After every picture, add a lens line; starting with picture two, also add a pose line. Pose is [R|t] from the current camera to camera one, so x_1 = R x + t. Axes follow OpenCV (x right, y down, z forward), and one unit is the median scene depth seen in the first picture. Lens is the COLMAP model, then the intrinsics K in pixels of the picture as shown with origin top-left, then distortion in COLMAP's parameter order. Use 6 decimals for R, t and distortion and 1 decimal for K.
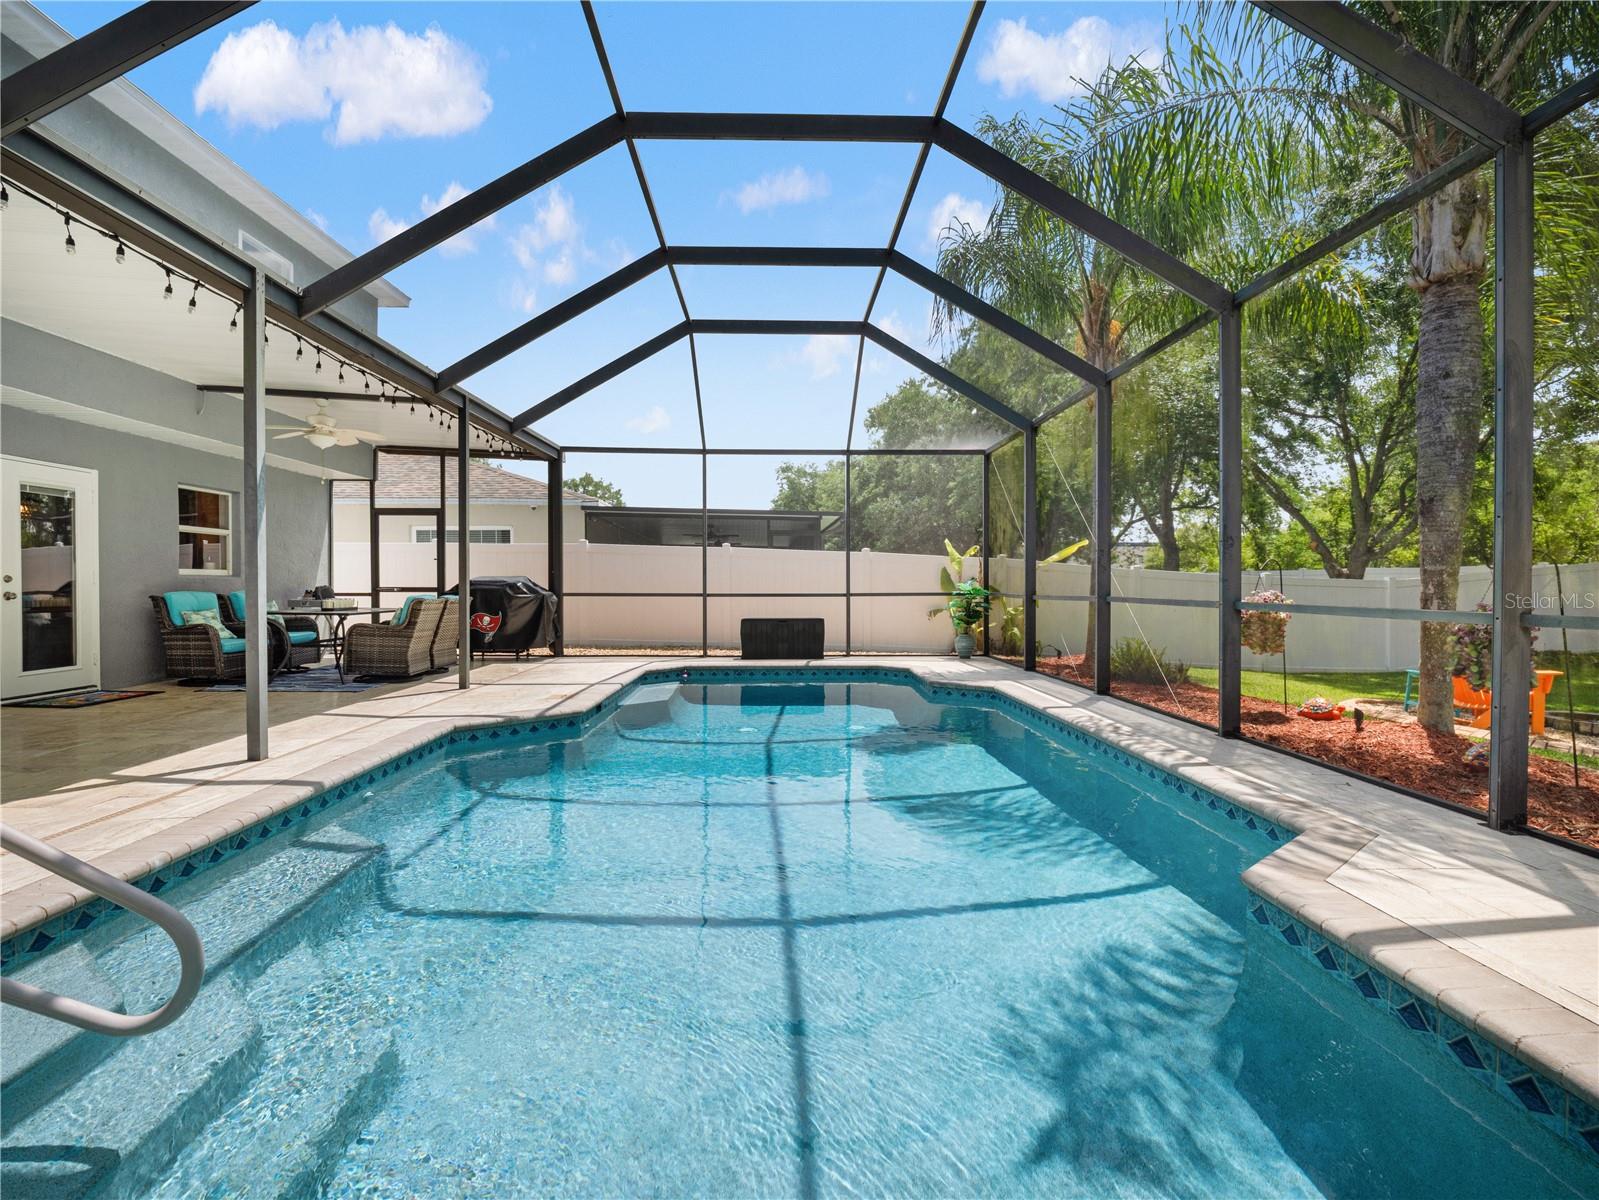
lens RADIAL K [[762.2, 0, 799.5], [0, 762.2, 600.0], [0, 0, 1]] dist [0.000021, 0.000072]
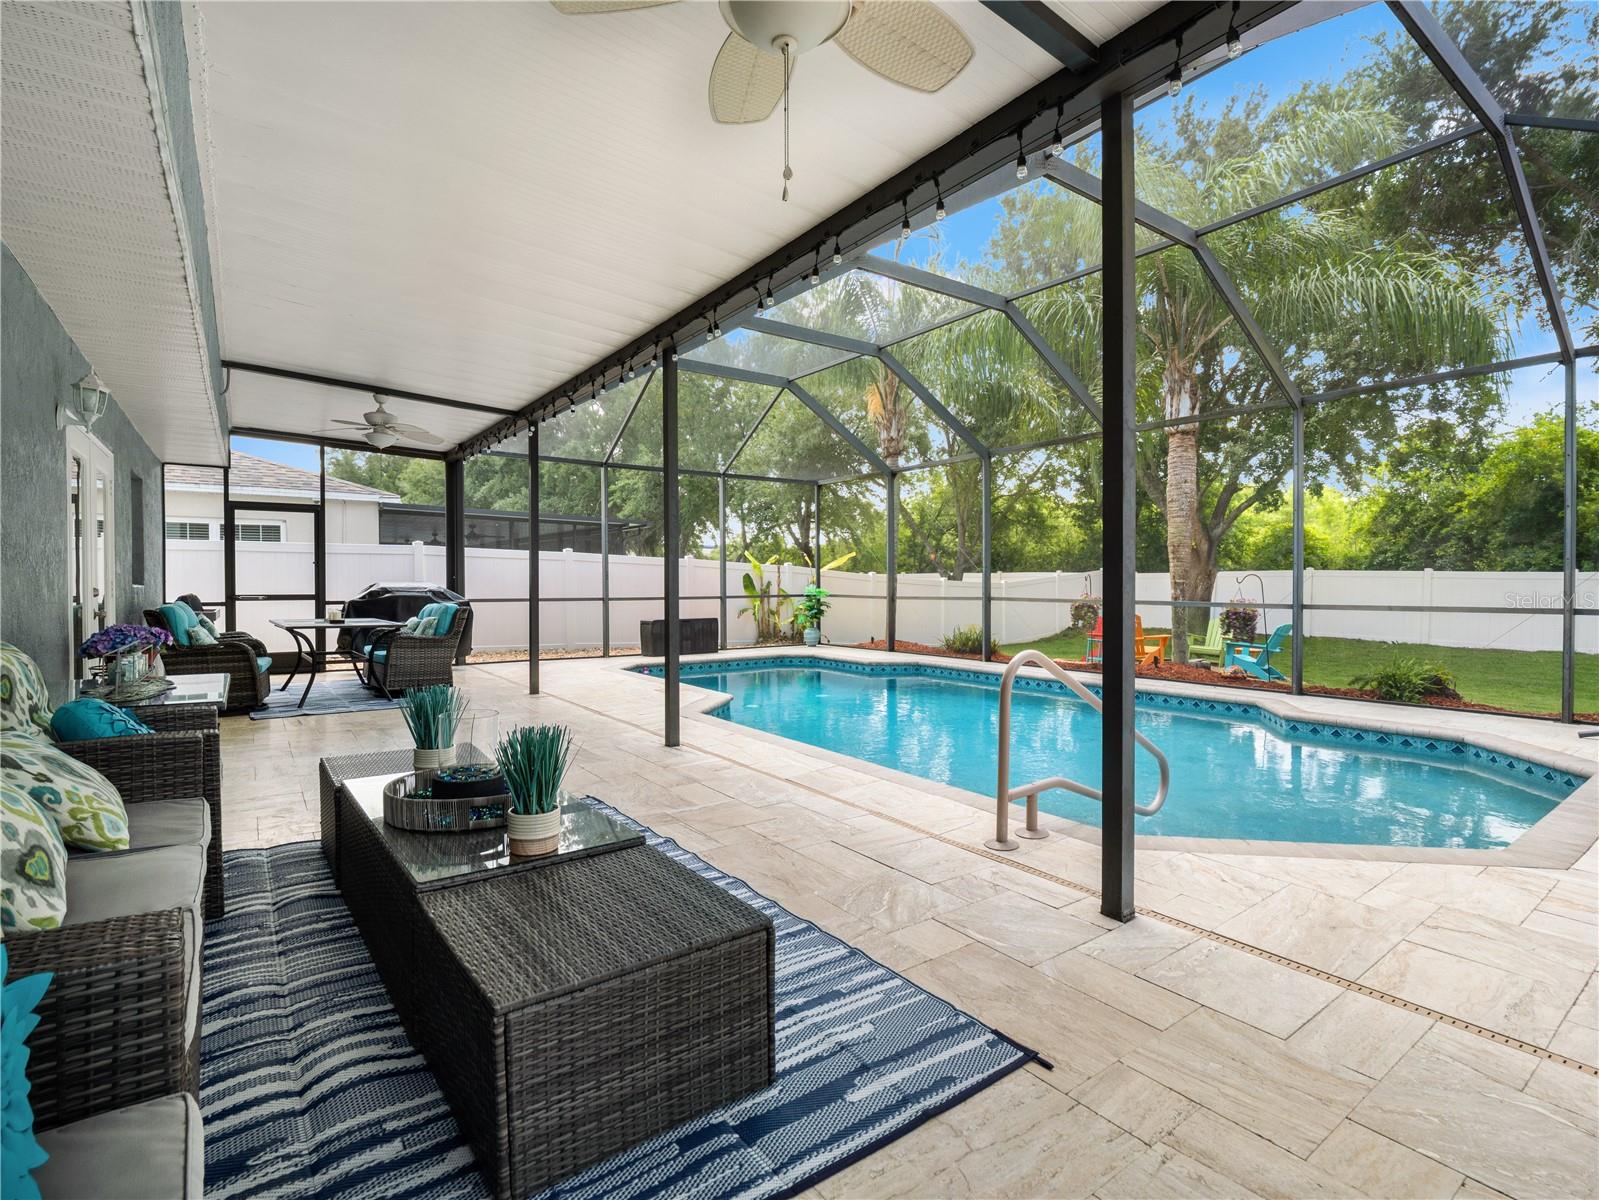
lens RADIAL K [[762.2, 0, 799.5], [0, 762.2, 600.0], [0, 0, 1]] dist [0.000021, 0.000072]
pose [[0.830975, -0.014349, 0.556124, -0.500513], [0.013569, 0.999893, 0.005523, -0.008047], [-0.556144, 0.002957, 0.831081, -0.037291]]
